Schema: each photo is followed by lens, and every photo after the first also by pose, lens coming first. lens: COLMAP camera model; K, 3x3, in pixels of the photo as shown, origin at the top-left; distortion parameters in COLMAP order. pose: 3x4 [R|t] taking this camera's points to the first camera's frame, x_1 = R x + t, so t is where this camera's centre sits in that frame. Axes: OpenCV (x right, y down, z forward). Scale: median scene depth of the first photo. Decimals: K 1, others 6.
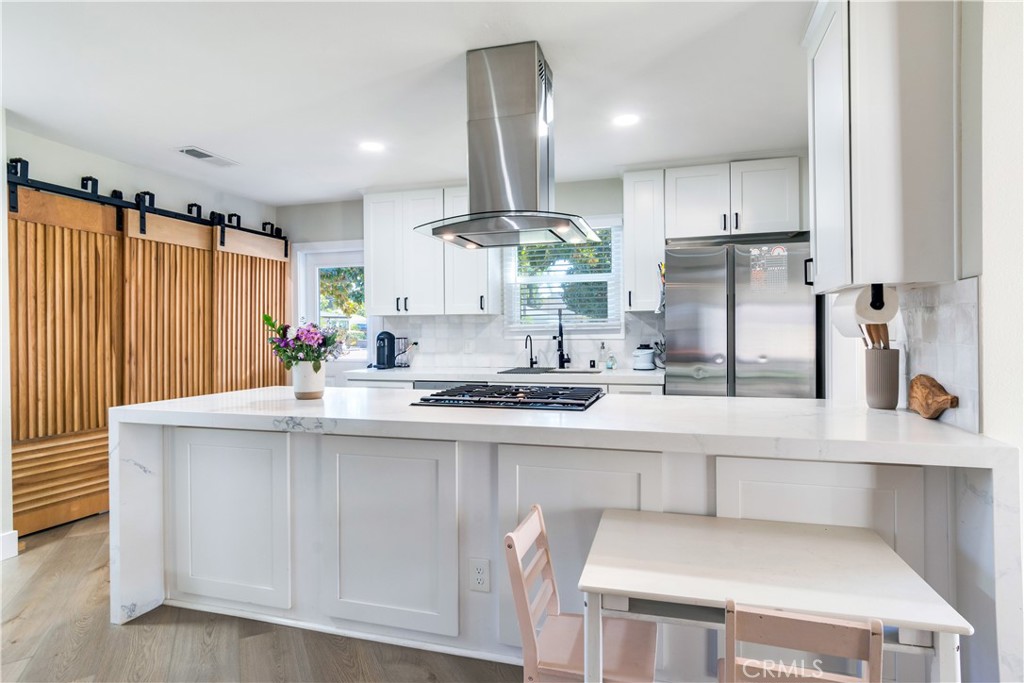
lens RADIAL K [[541.9, 0, 529.7], [0, 541.9, 325.7], [0, 0, 1]] dist [0.003884, -0.011336]
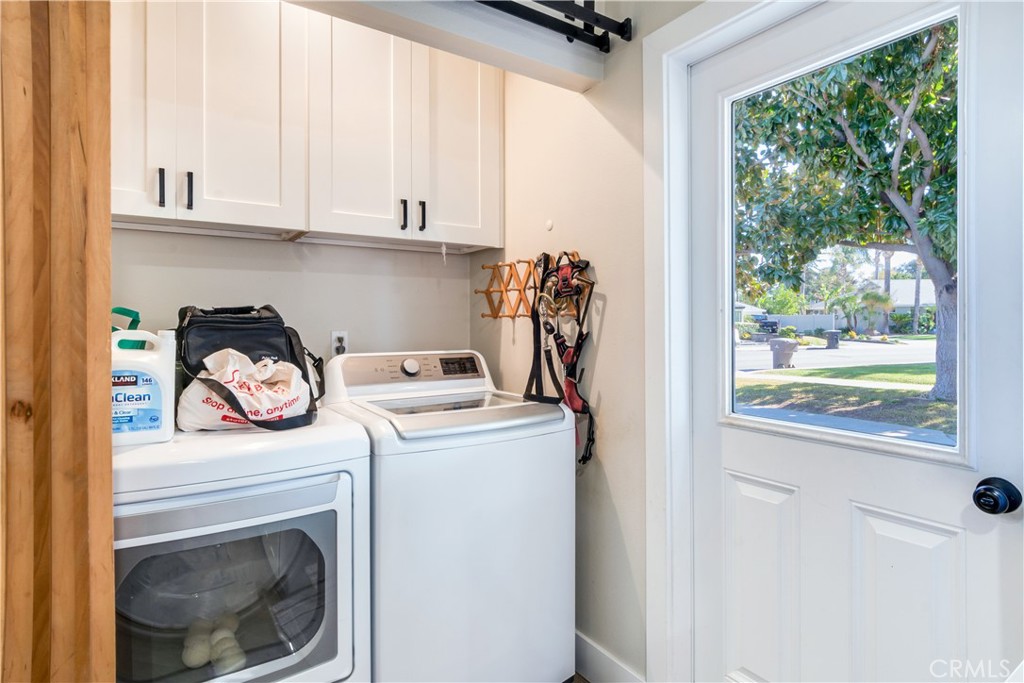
lens RADIAL K [[541.9, 0, 529.7], [0, 541.9, 325.7], [0, 0, 1]] dist [0.003884, -0.011336]
pose [[0.769877, 0.009294, -0.638125, -0.333949], [0.000362, 0.999887, 0.015000, 0.011264], [0.638192, -0.011779, 0.769787, 0.826791]]
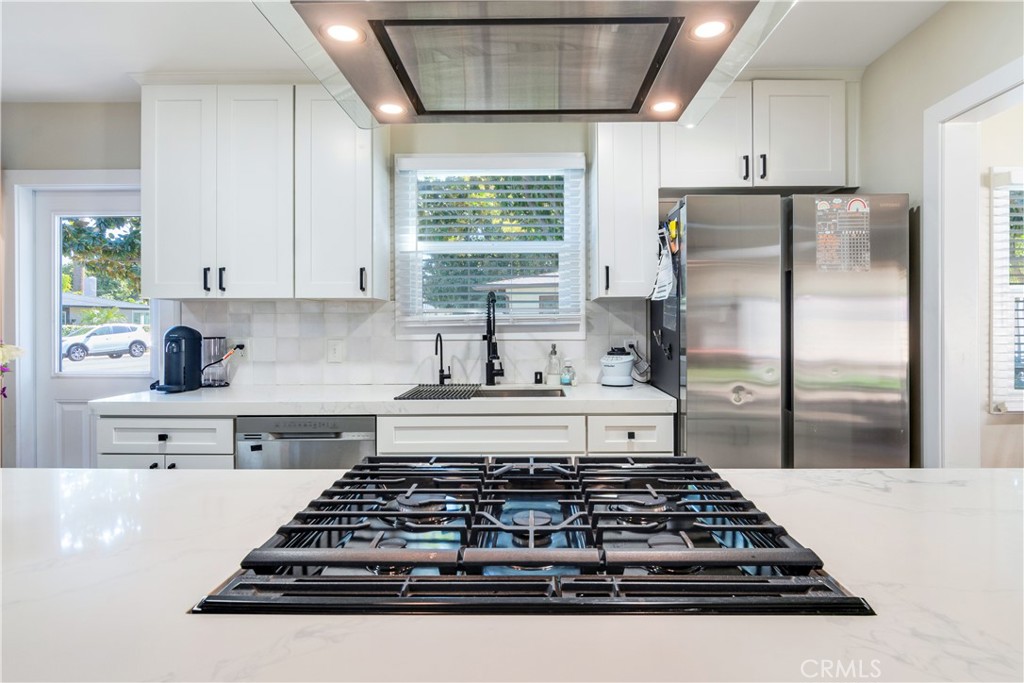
lens RADIAL K [[541.9, 0, 529.7], [0, 541.9, 325.7], [0, 0, 1]] dist [0.003884, -0.011336]
pose [[0.962296, 0.005686, 0.271947, -0.069656], [-0.007761, 0.999948, 0.006556, 0.003499], [-0.271895, -0.008420, 0.962290, 0.356873]]
